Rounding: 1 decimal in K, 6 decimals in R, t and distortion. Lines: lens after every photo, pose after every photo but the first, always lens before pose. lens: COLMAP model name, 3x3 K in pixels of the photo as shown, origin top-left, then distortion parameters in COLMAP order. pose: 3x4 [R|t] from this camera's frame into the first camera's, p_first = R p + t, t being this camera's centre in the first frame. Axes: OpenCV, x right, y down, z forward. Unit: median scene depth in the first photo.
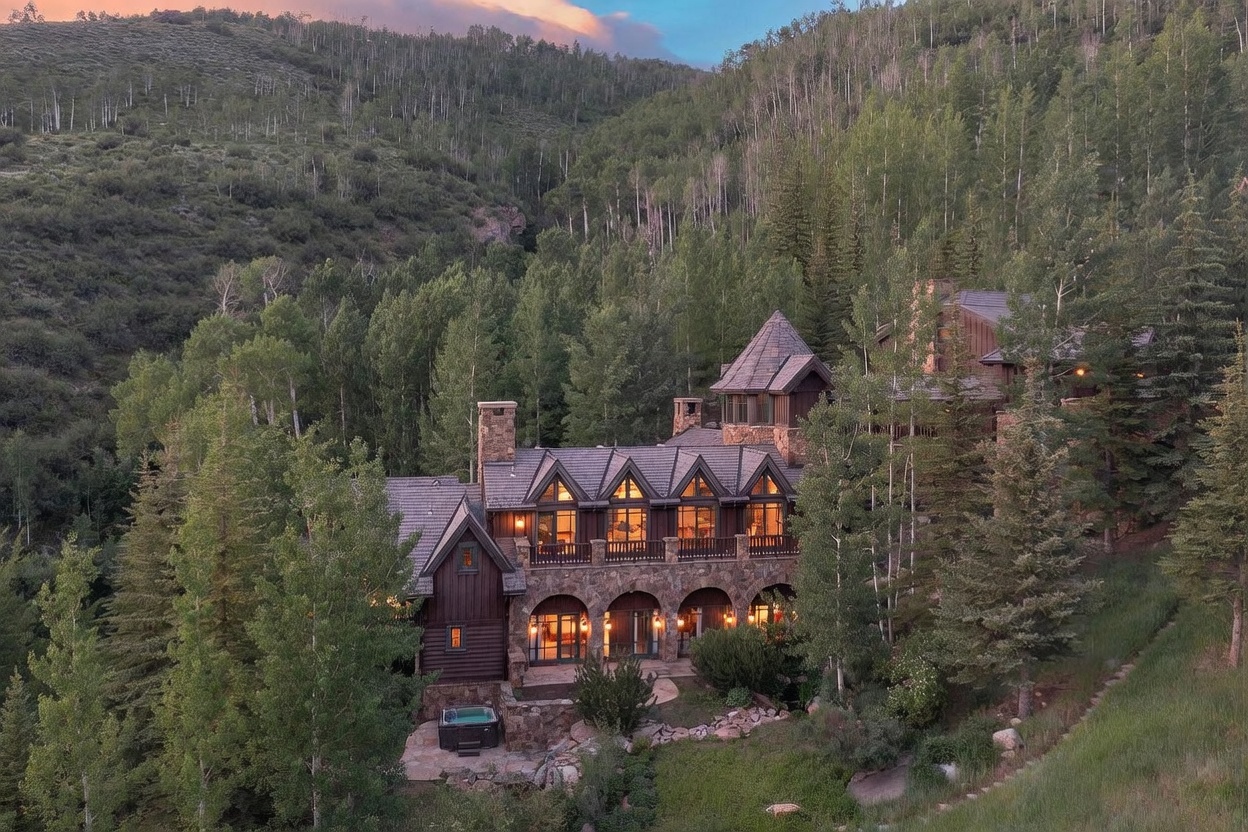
lens RADIAL K [[1373.4, 0, 751.5], [0, 1373.4, 330.3], [0, 0, 1]] dist [0.020295, -0.004785]
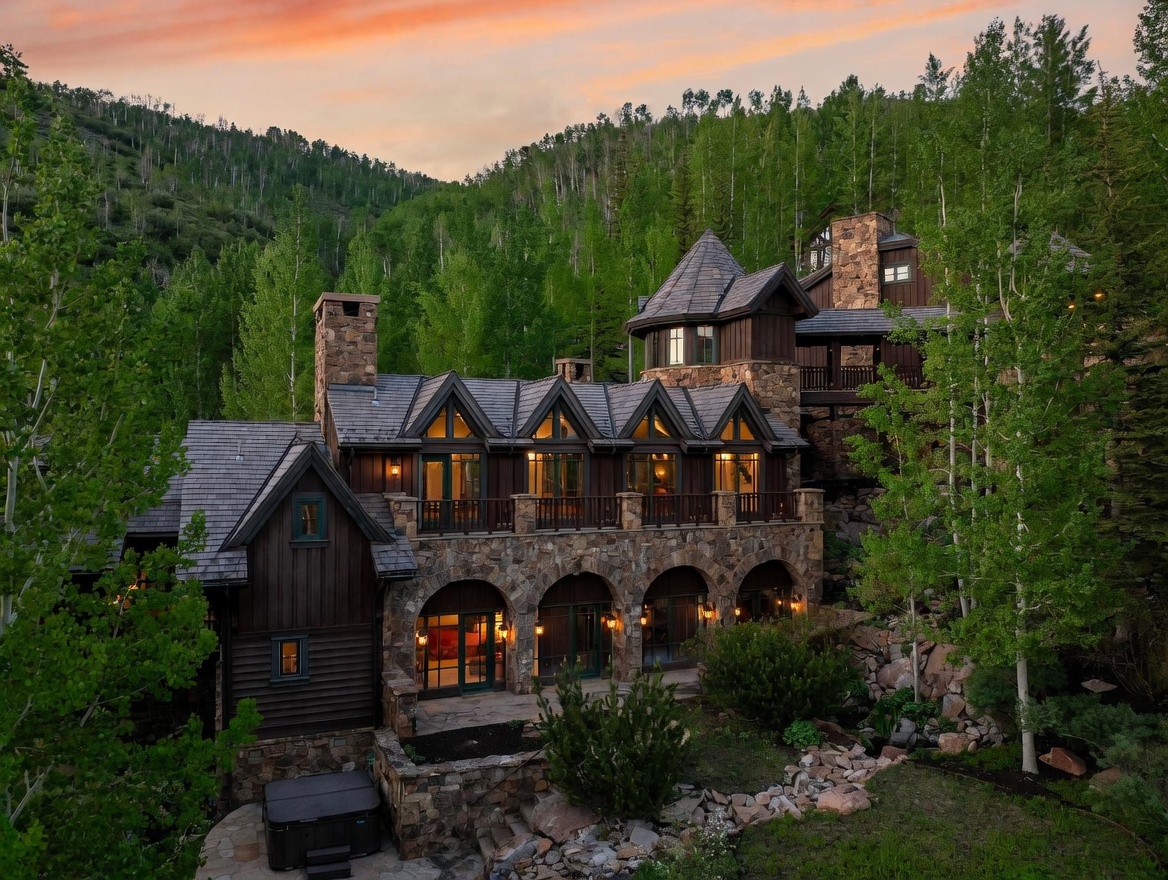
lens RADIAL K [[938.5, 0, 683.5], [0, 938.5, 443.6], [0, 0, 1]] dist [-0.024887, -0.006146]
pose [[0.974594, -0.002874, 0.223962, -0.131834], [0.005345, 0.999931, -0.010425, 0.129758], [-0.223916, 0.011357, 0.974542, 0.543170]]
